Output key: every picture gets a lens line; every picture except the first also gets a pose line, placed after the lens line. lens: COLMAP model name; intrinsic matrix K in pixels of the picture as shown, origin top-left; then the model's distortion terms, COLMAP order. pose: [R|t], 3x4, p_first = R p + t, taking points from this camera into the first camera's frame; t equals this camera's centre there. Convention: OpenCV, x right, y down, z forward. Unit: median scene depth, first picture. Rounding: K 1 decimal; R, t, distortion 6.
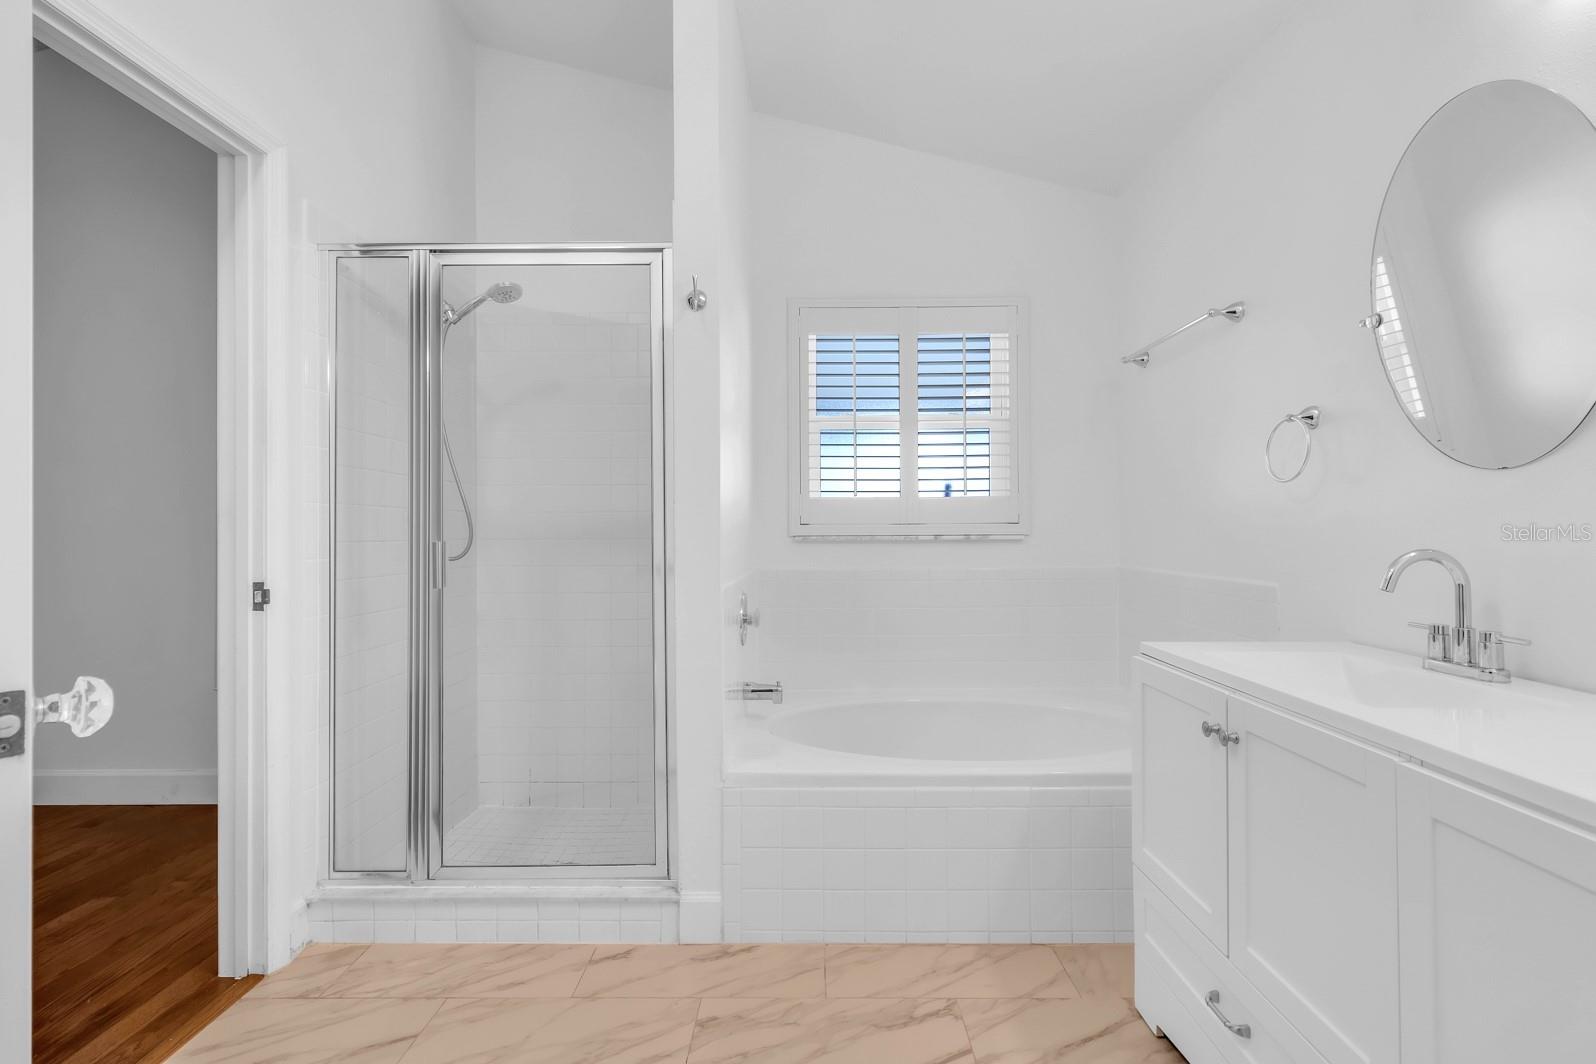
lens RADIAL K [[740.6, 0, 803.7], [0, 740.6, 519.0], [0, 0, 1]] dist [0.002357, 0.000109]
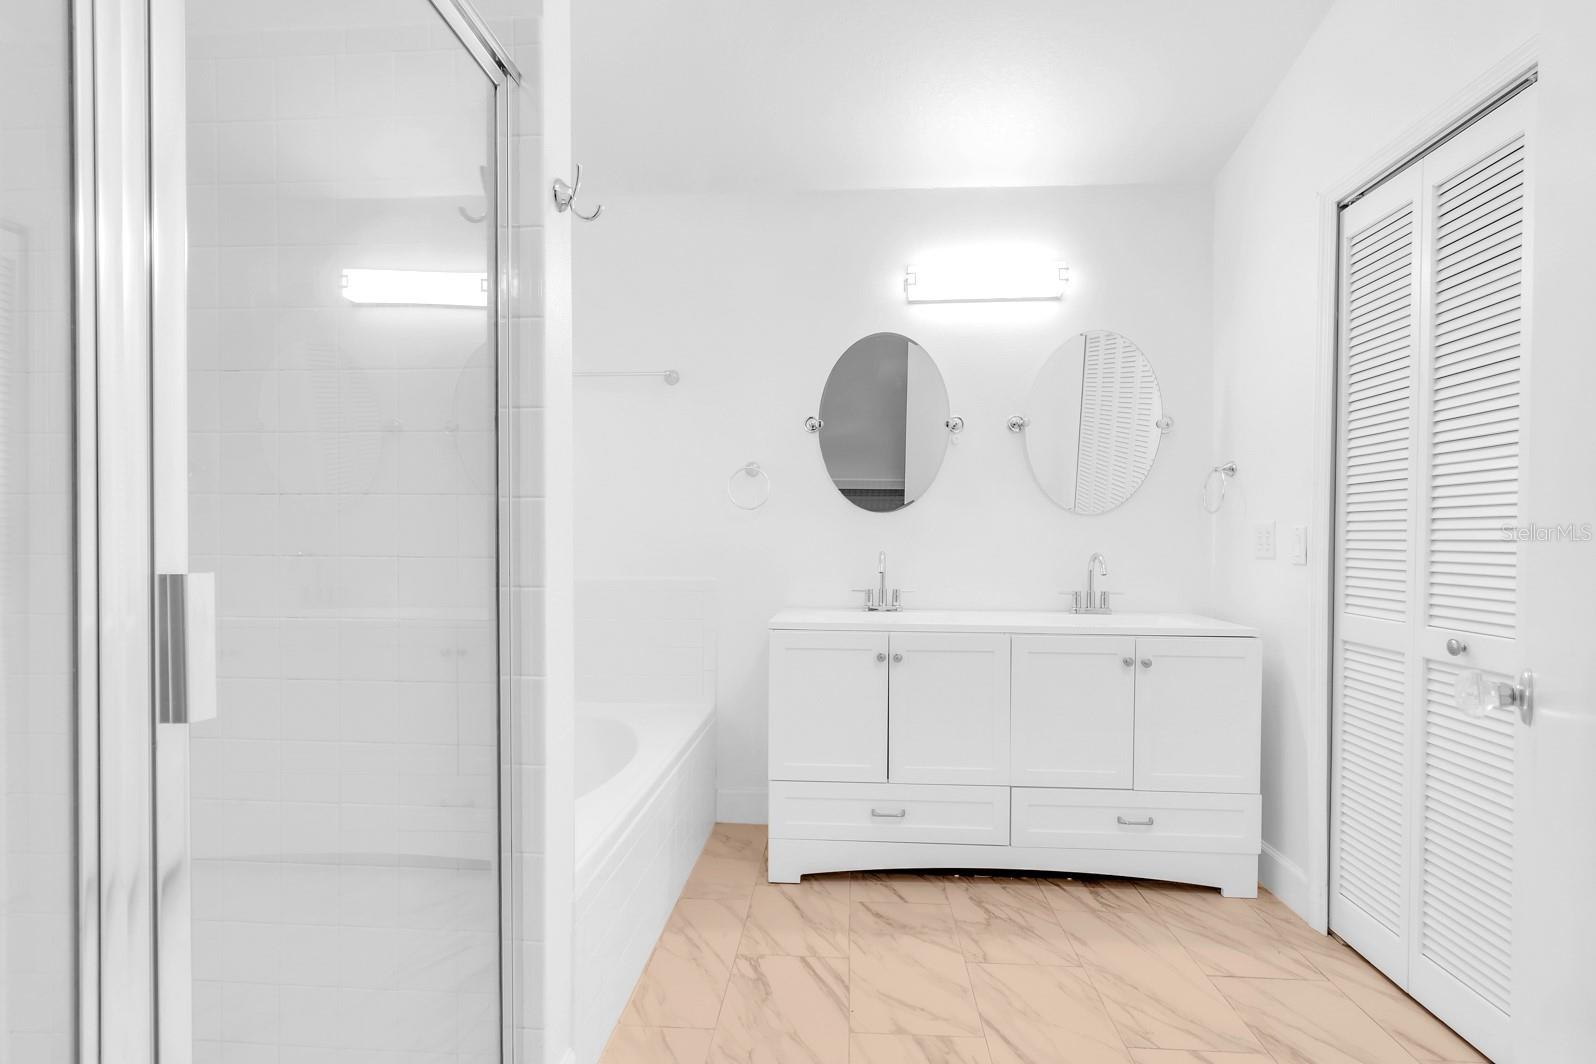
lens RADIAL K [[740.6, 0, 803.7], [0, 740.6, 519.0], [0, 0, 1]] dist [0.002357, 0.000109]
pose [[0.066218, 0.025923, 0.997468, -0.990399], [-0.016459, 0.999555, -0.024885, 0.003032], [-0.997669, -0.014769, 0.066615, 0.869236]]
